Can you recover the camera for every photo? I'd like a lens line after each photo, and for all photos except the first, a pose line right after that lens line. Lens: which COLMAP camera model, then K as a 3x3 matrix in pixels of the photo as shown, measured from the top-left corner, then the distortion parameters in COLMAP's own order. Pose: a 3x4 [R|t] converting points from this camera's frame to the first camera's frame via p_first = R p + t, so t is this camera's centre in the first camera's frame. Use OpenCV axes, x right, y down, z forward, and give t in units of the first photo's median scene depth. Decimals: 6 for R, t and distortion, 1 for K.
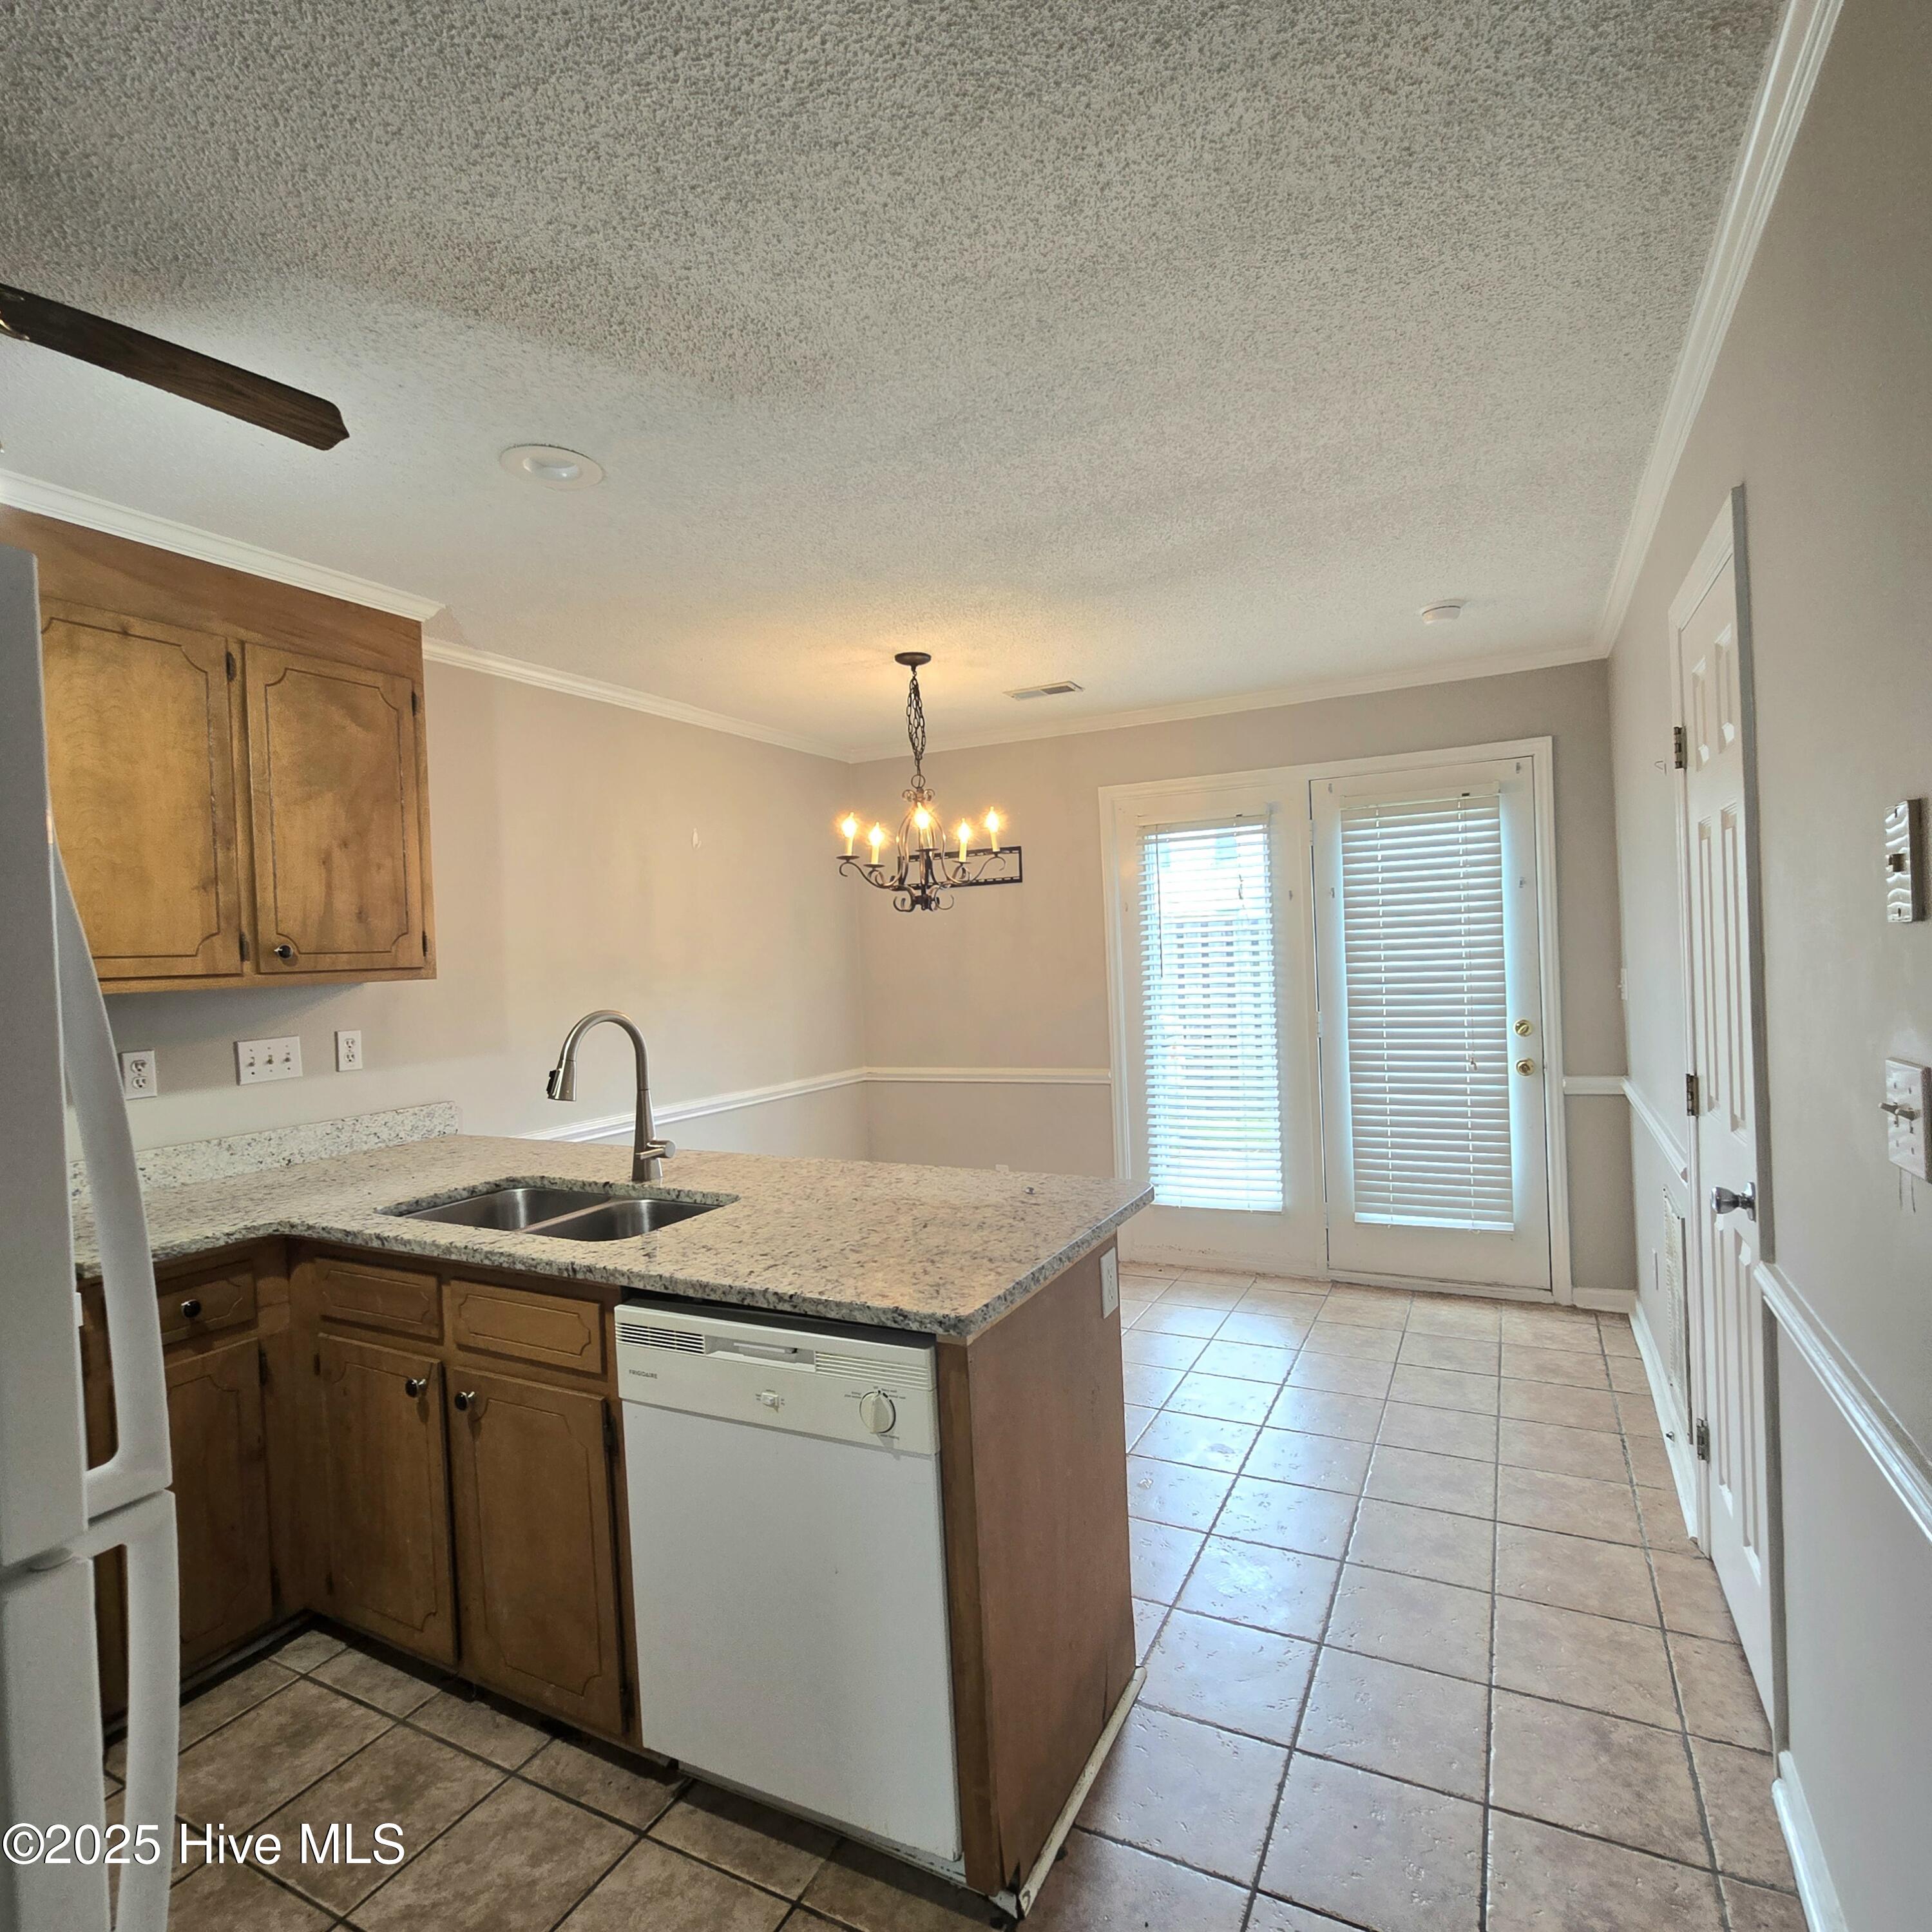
lens RADIAL K [[1061.4, 0, 978.4], [0, 1061.4, 969.2], [0, 0, 1]] dist [-0.004817, 0.001200]
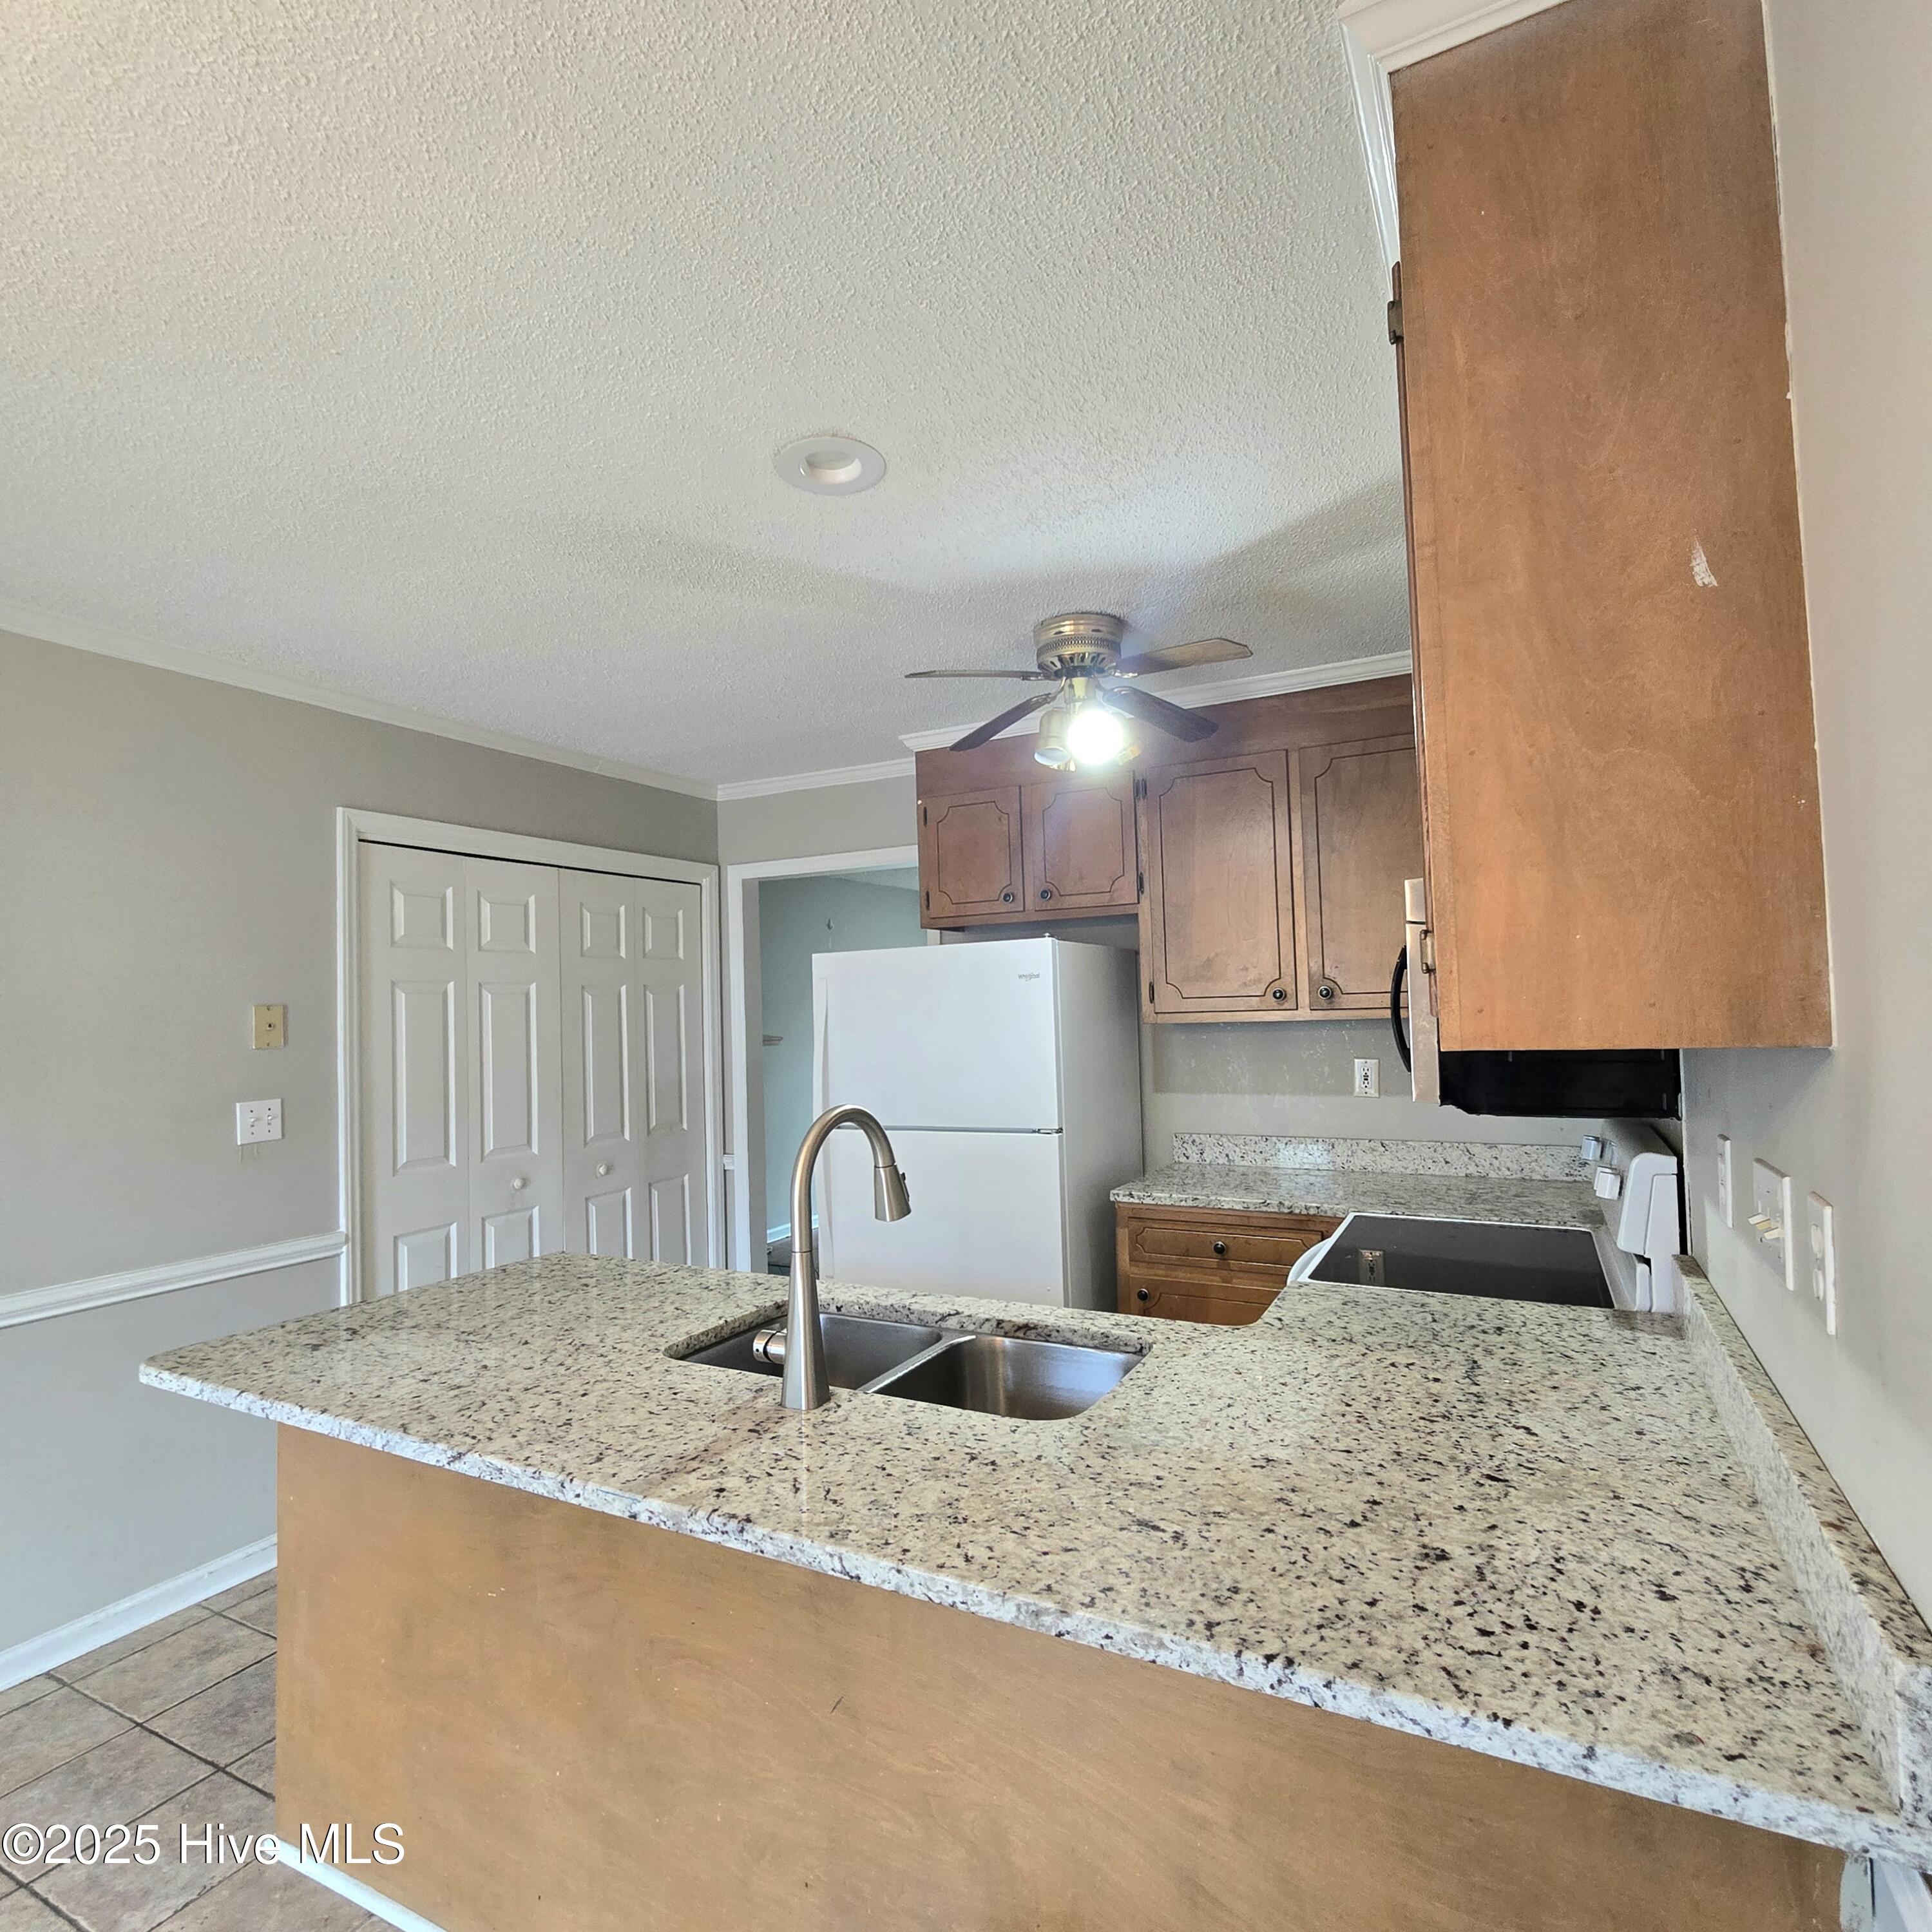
lens RADIAL K [[1061.4, 0, 966.5], [0, 1061.4, 971.2], [0, 0, 1]] dist [-0.004817, 0.001200]
pose [[-0.997663, 0.066434, 0.016001, -0.413586], [0.066058, 0.997551, -0.022994, -0.022629], [-0.017489, -0.021883, -0.999608, 1.545644]]
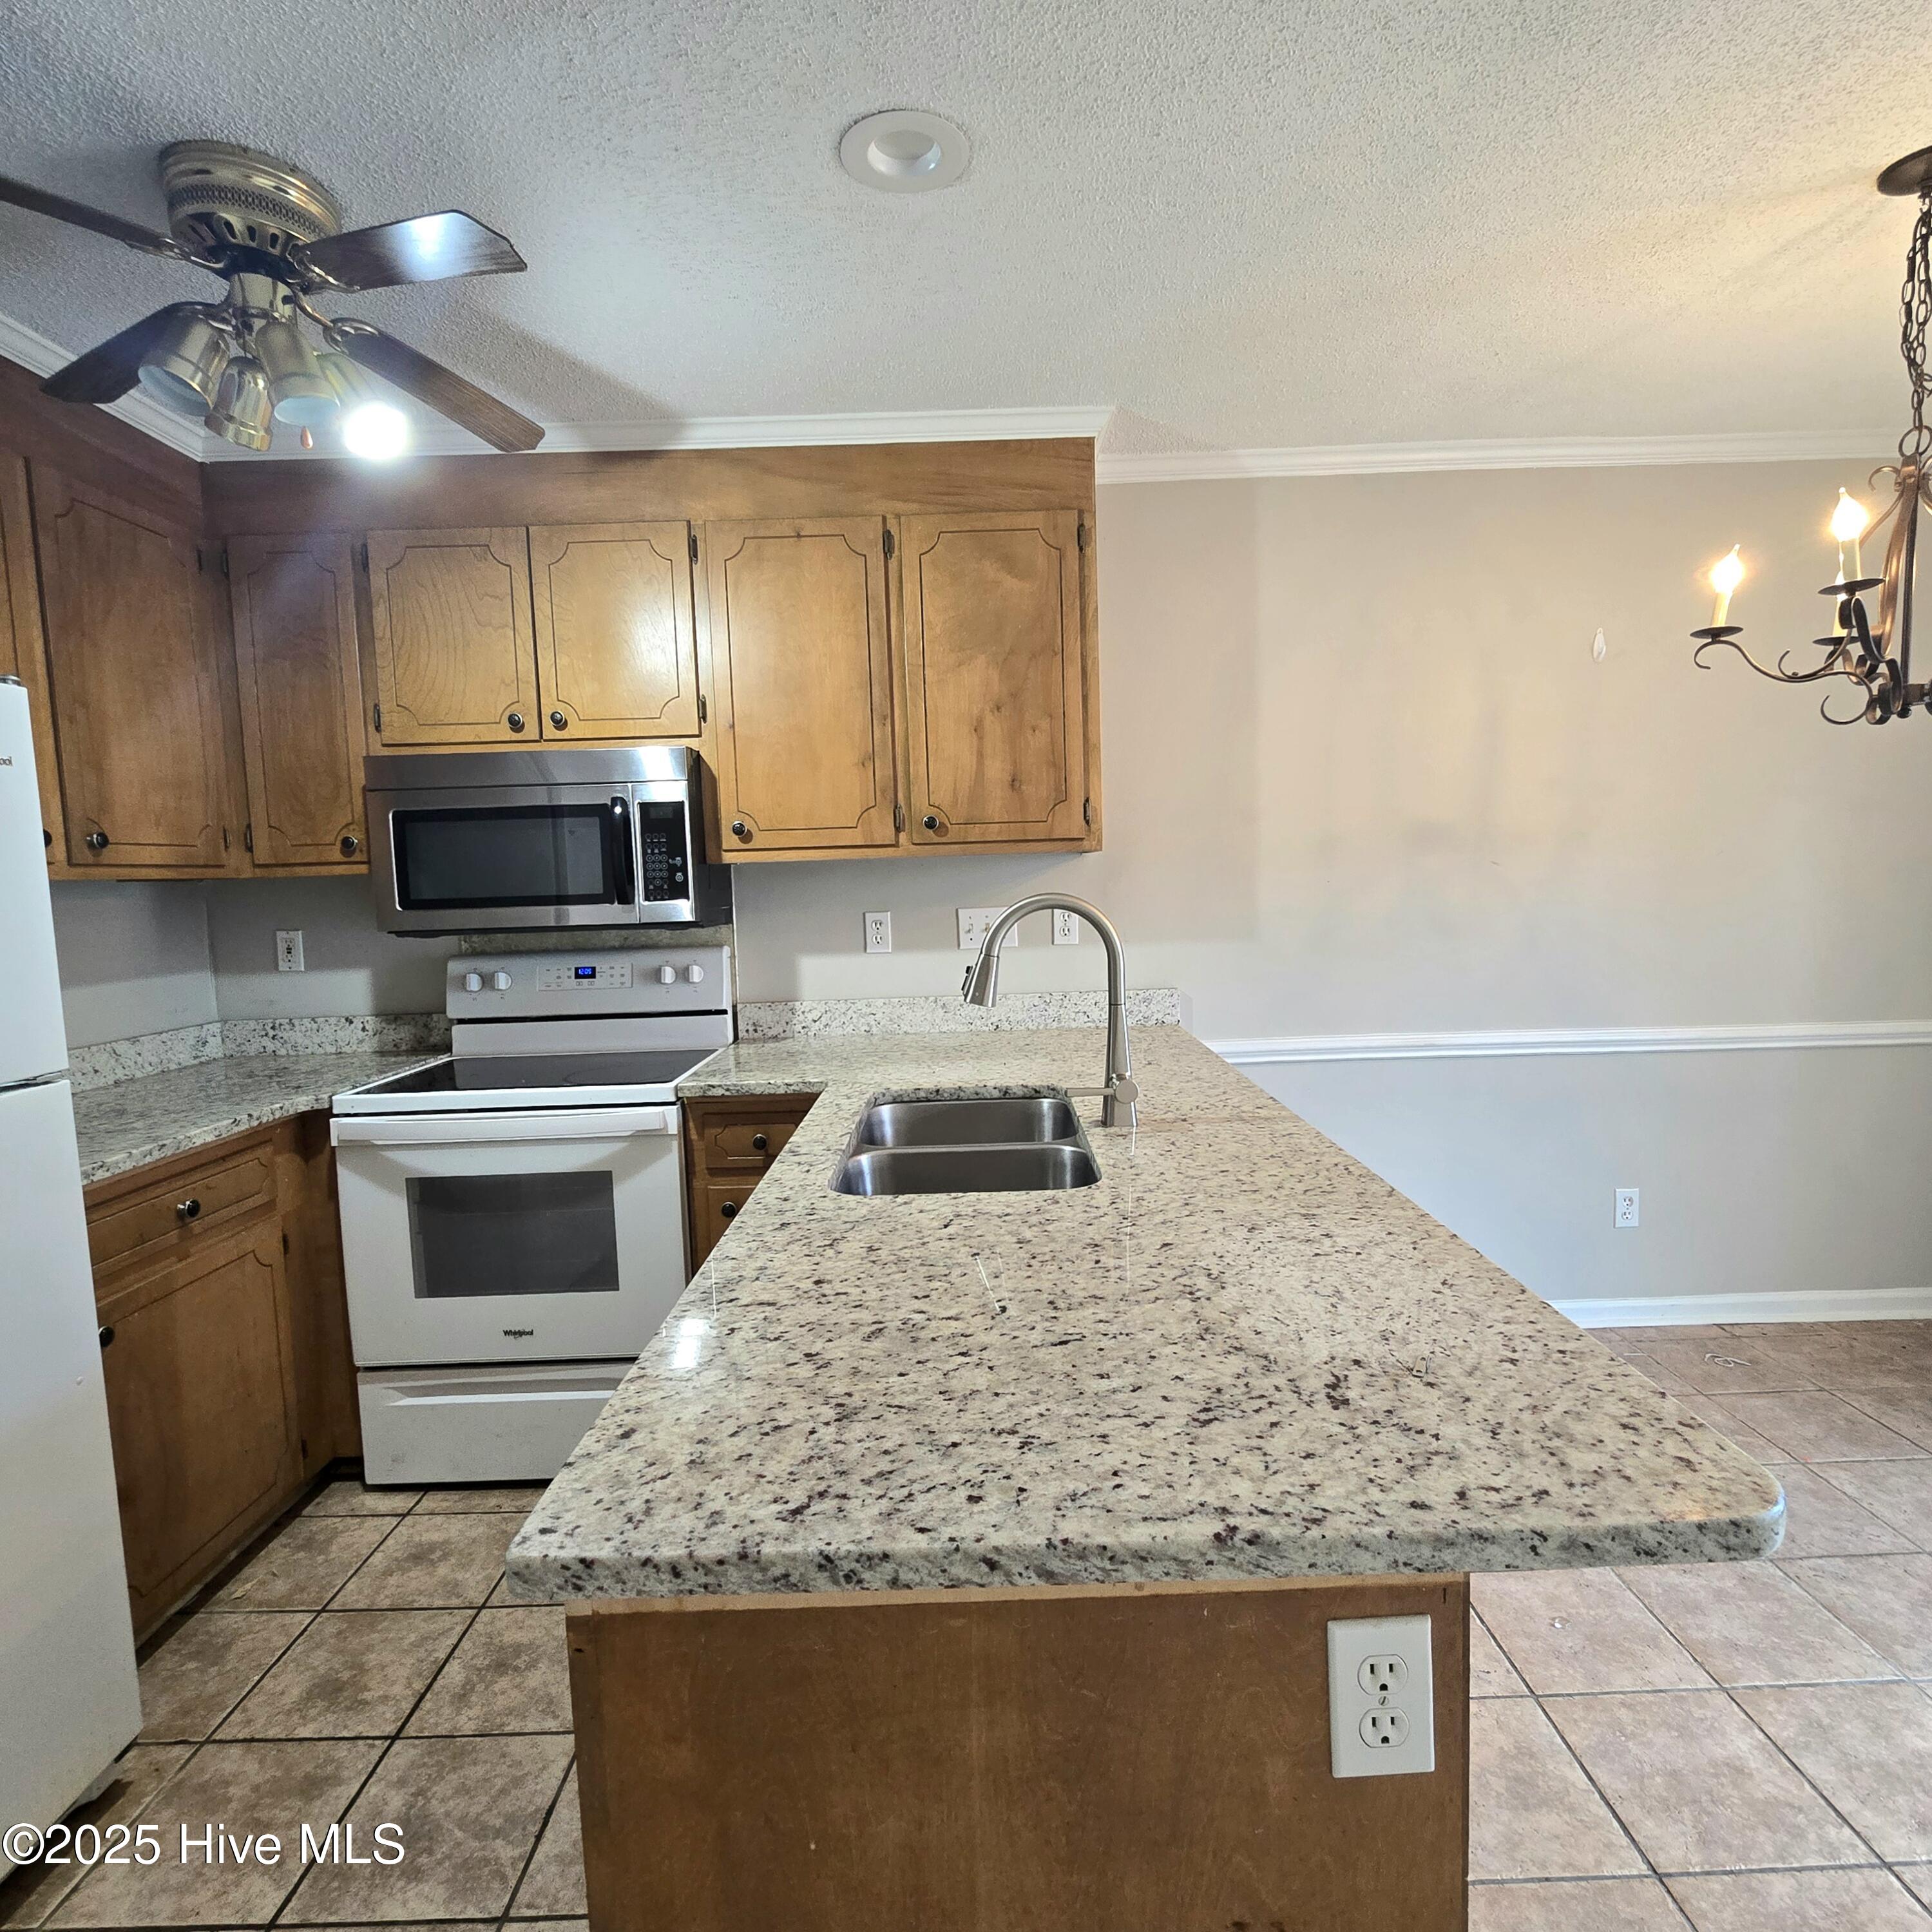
lens RADIAL K [[1061.4, 0, 970.4], [0, 1061.4, 968.8], [0, 0, 1]] dist [-0.004817, 0.001200]
pose [[0.456704, 0.104734, -0.883432, 0.274299], [0.000300, 0.993028, 0.117882, 0.002605], [0.889619, -0.054102, 0.453488, 0.560911]]
